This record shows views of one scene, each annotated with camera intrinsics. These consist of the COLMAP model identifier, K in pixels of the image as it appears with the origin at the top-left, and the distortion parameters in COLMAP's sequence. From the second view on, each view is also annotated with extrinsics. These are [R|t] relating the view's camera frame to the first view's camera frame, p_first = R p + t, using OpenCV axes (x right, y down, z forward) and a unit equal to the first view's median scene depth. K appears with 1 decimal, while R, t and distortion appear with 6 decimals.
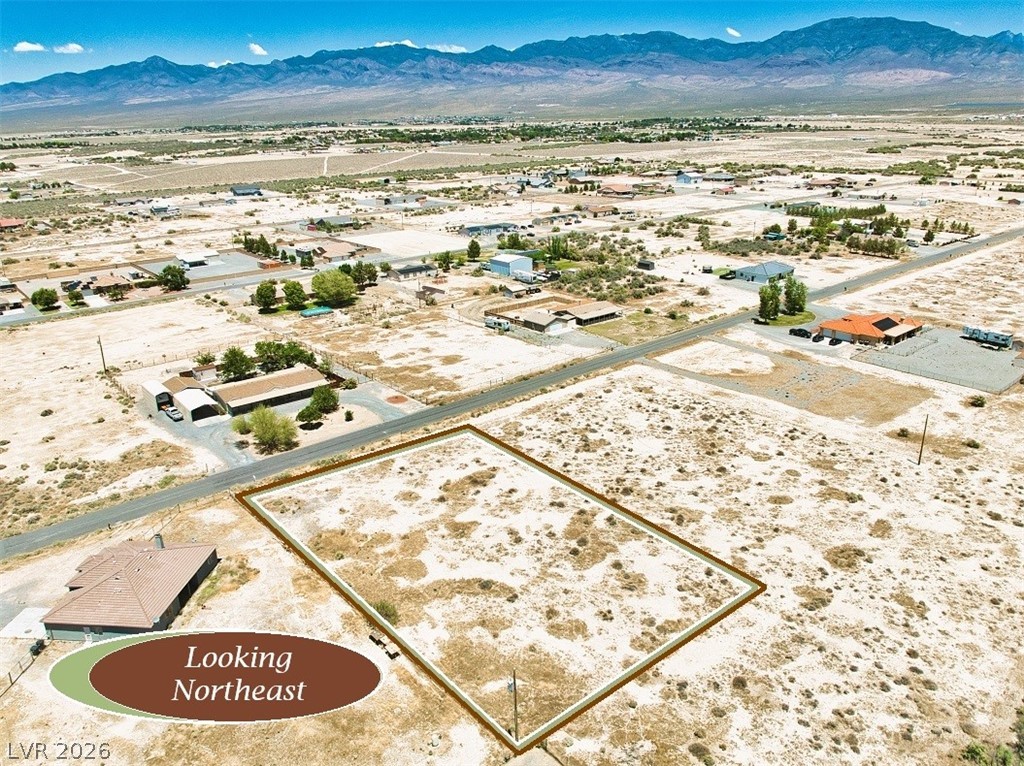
lens RADIAL K [[732.8, 0, 513.2], [0, 732.8, 425.0], [0, 0, 1]] dist [-0.033145, -0.008274]
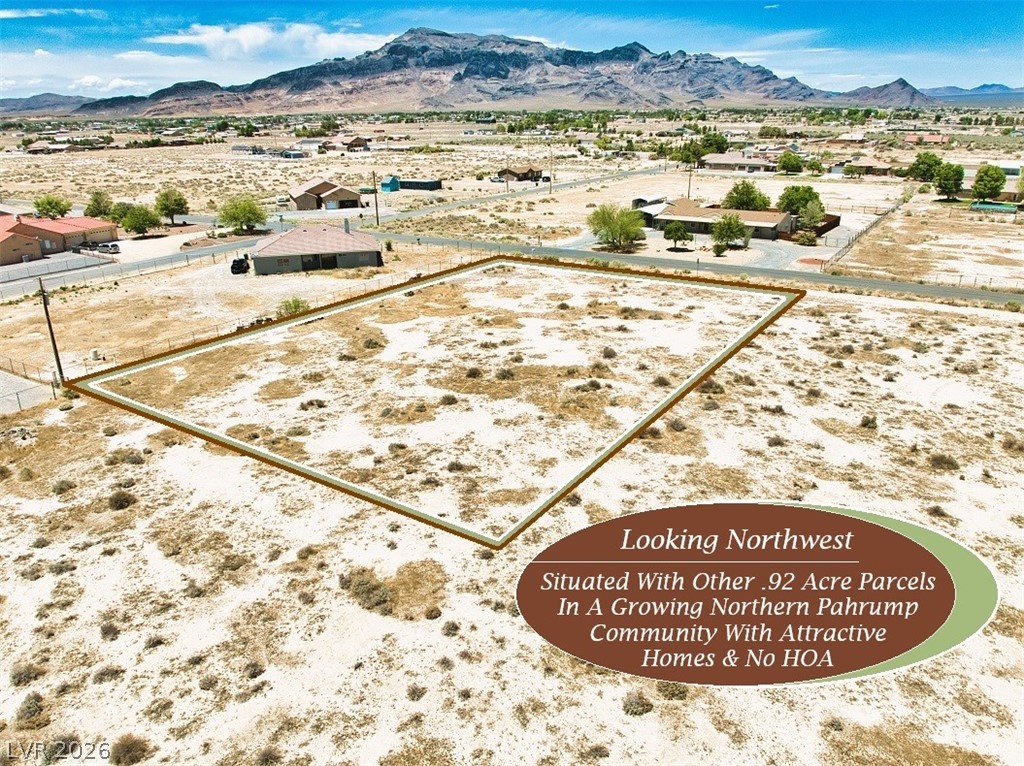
lens RADIAL K [[732.8, 0, 513.2], [0, 732.8, 425.0], [0, 0, 1]] dist [-0.033145, -0.008274]
pose [[0.291719, 0.390556, -0.873136, 0.444859], [-0.362977, 0.889760, 0.276720, 0.016966], [0.884956, 0.236204, 0.401323, 0.527421]]
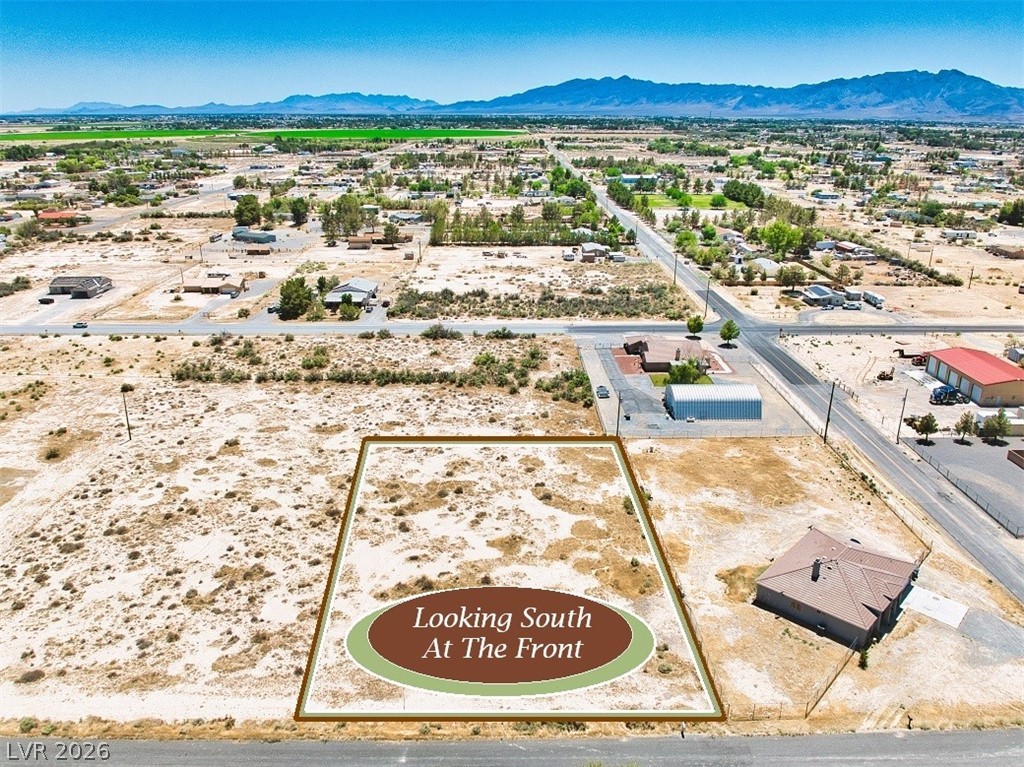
lens RADIAL K [[737.3, 0, 513.5], [0, 737.3, 429.6], [0, 0, 1]] dist [-0.029977, -0.008529]
pose [[-0.770159, -0.238186, 0.591712, -0.437910], [0.255604, 0.734677, 0.628423, -0.411027], [-0.584399, 0.635230, -0.504937, 0.992128]]
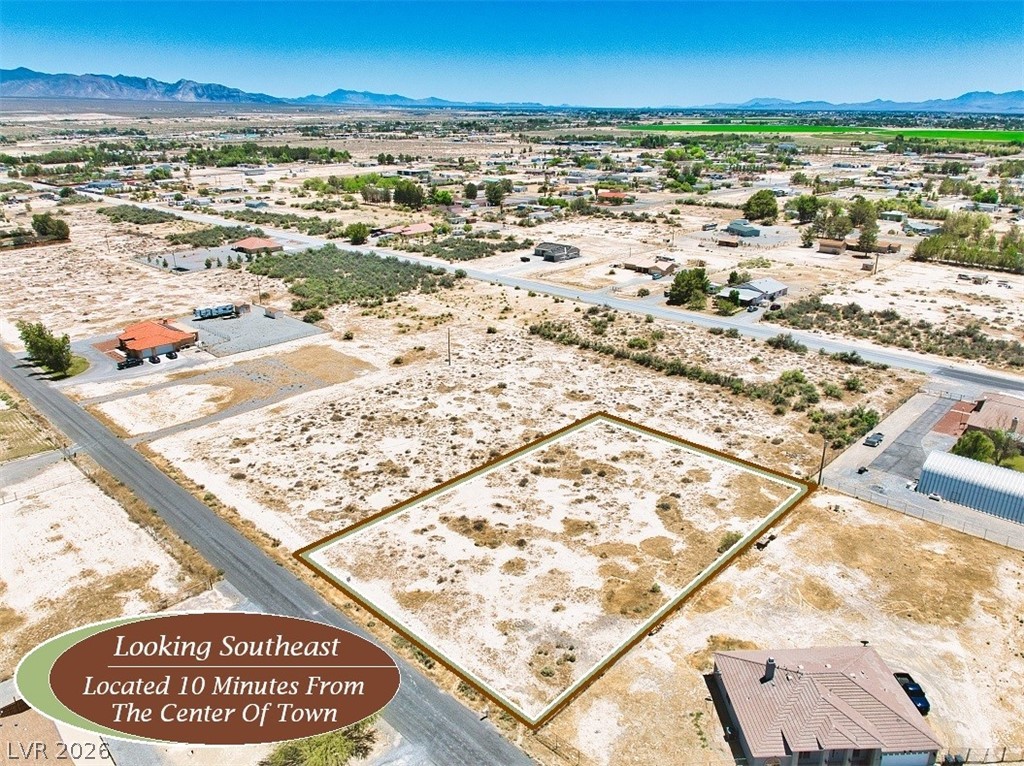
lens RADIAL K [[728.4, 0, 515.0], [0, 728.4, 429.0], [0, 0, 1]] dist [-0.032768, -0.008714]
pose [[-0.093140, -0.381434, 0.919692, -0.664690], [0.395586, 0.833494, 0.385746, -0.278720], [-0.913694, 0.399746, 0.073258, 0.679843]]
